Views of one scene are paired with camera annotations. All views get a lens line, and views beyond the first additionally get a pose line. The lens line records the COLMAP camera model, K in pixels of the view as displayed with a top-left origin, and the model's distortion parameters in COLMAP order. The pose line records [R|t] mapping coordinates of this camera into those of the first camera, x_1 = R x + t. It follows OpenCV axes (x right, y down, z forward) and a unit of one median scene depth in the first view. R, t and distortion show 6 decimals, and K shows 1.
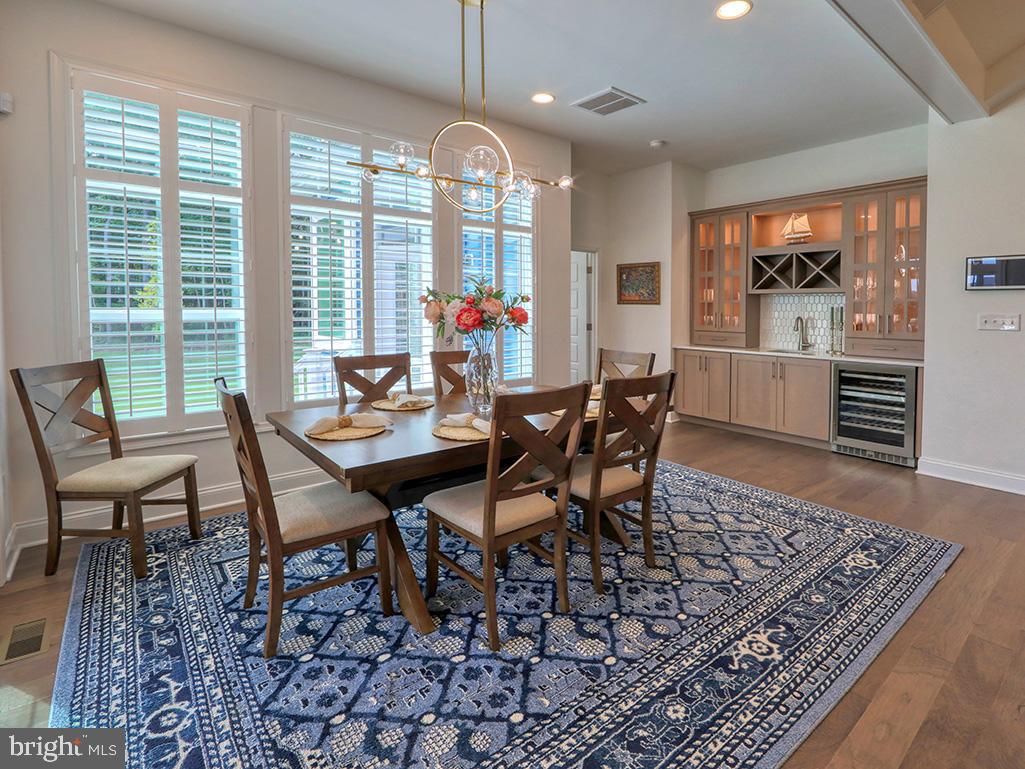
lens RADIAL K [[493.6, 0, 497.9], [0, 493.6, 323.0], [0, 0, 1]] dist [-0.011818, 0.001473]
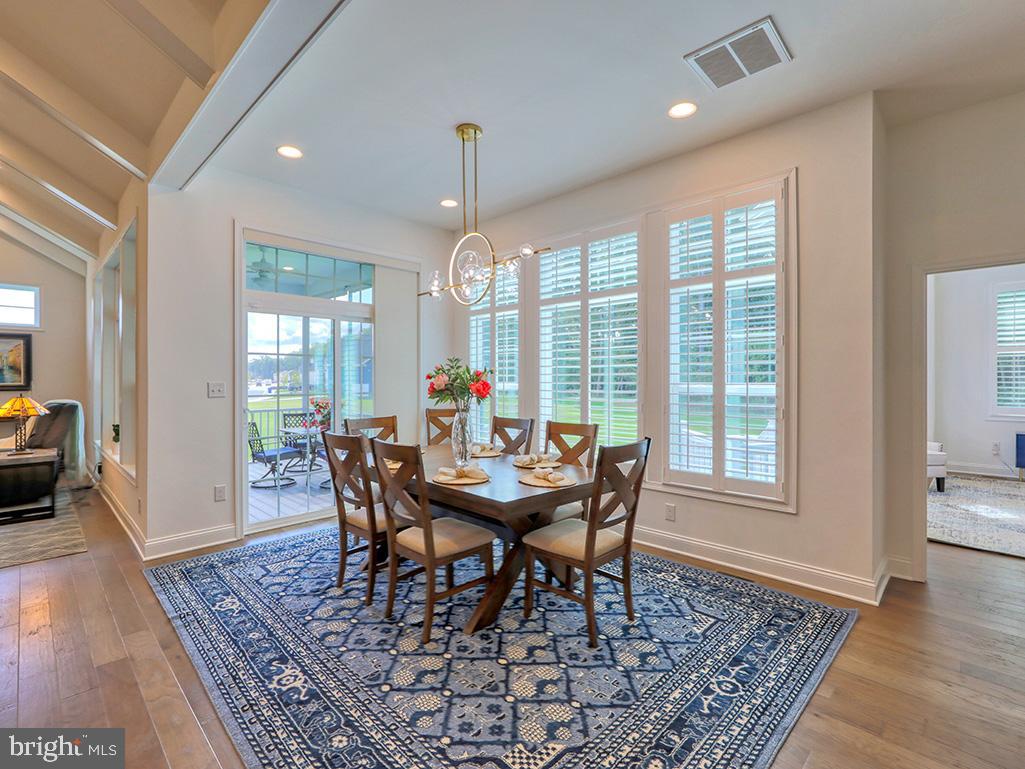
lens RADIAL K [[474.1, 0, 479.0], [0, 474.1, 382.5], [0, 0, 1]] dist [-0.012287, 0.000266]
pose [[0.116713, -0.002438, -0.993163, 1.144894], [-0.031835, 0.999474, -0.006195, -0.020957], [0.992655, 0.032340, 0.116574, 0.885286]]
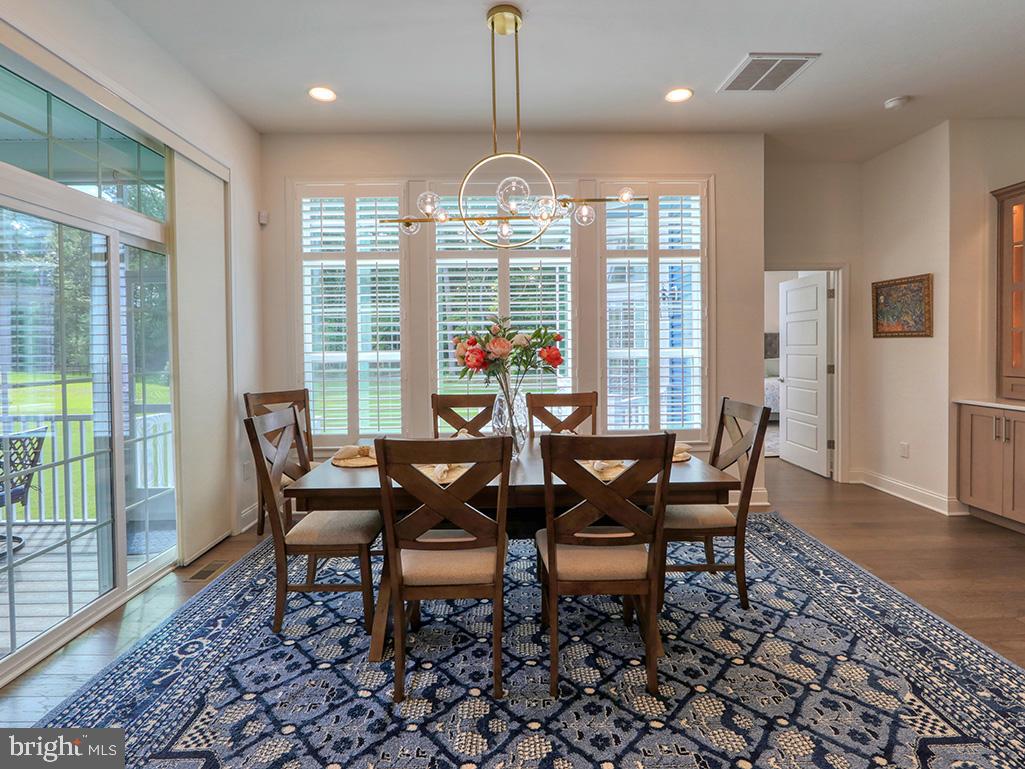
lens RADIAL K [[491.9, 0, 511.7], [0, 491.9, 358.5], [0, 0, 1]] dist [-0.011303, 0.000806]
pose [[0.803438, -0.002242, -0.595385, 0.527883], [-0.001913, 0.999978, -0.006347, -0.005588], [0.595386, 0.006239, 0.803416, 0.245970]]
